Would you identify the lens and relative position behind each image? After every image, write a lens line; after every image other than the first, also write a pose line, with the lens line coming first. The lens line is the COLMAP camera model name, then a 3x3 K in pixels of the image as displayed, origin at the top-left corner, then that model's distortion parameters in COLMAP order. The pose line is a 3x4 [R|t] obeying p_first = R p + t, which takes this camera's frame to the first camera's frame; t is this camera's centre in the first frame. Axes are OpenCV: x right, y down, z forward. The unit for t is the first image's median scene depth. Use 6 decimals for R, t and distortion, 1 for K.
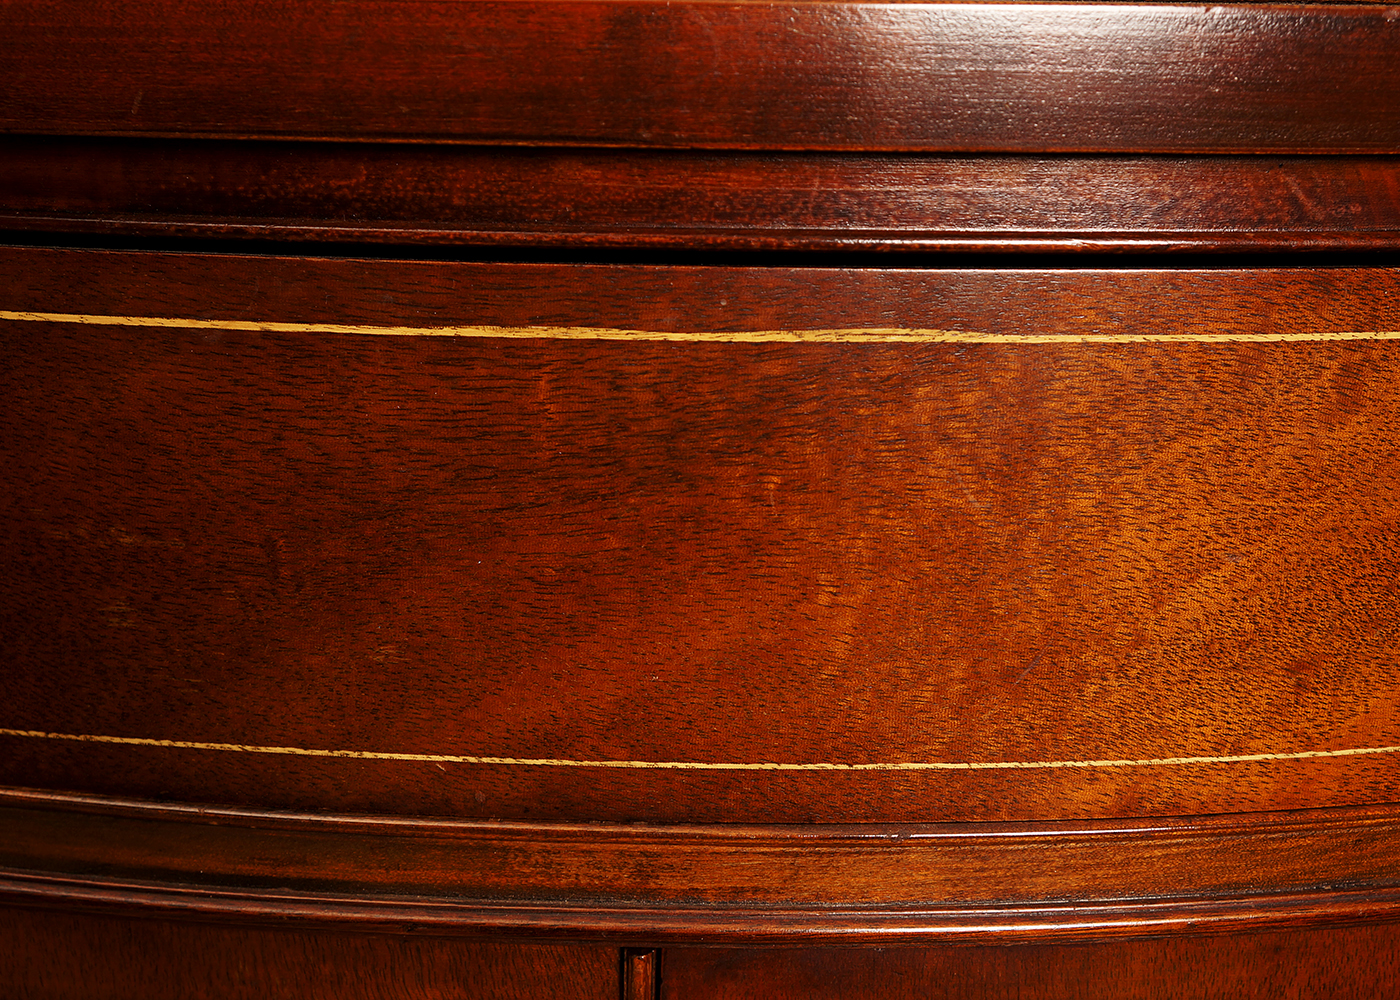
lens RADIAL K [[1861.0, 0, 698.5], [0, 1861.0, 499.9], [0, 0, 1]] dist [0.027416, 0.000000]
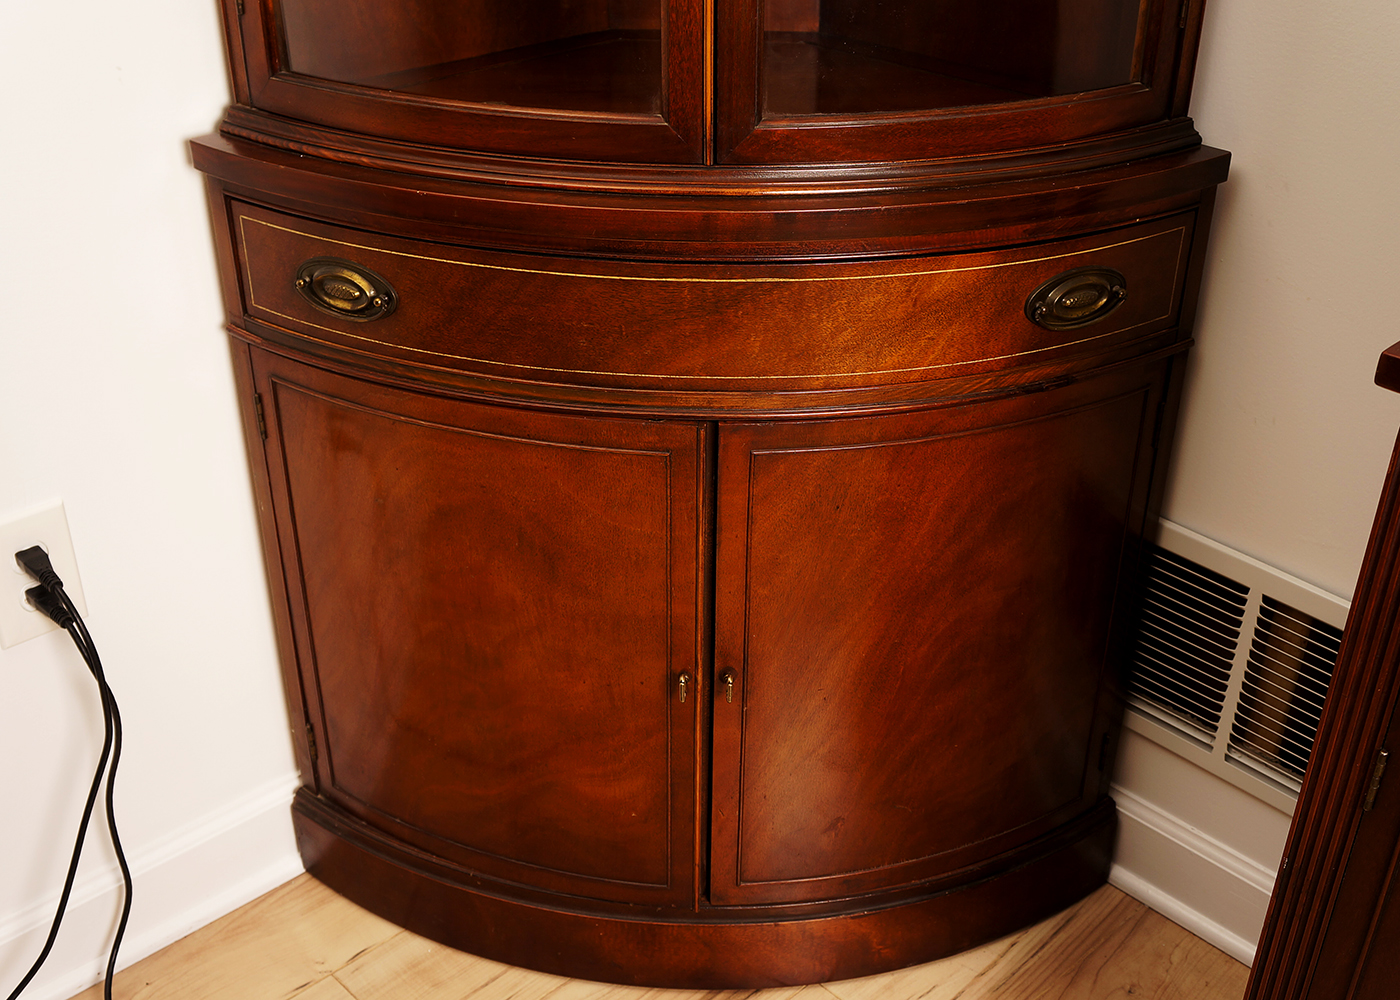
lens RADIAL K [[1482.2, 0, 706.5], [0, 1482.2, 499.5], [0, 0, 1]] dist [0.019698, 0.000000]
pose [[0.999950, -0.007760, 0.006325, -0.060199], [0.005671, 0.959719, 0.280904, -0.540466], [-0.008250, -0.280854, 0.959715, -2.316682]]
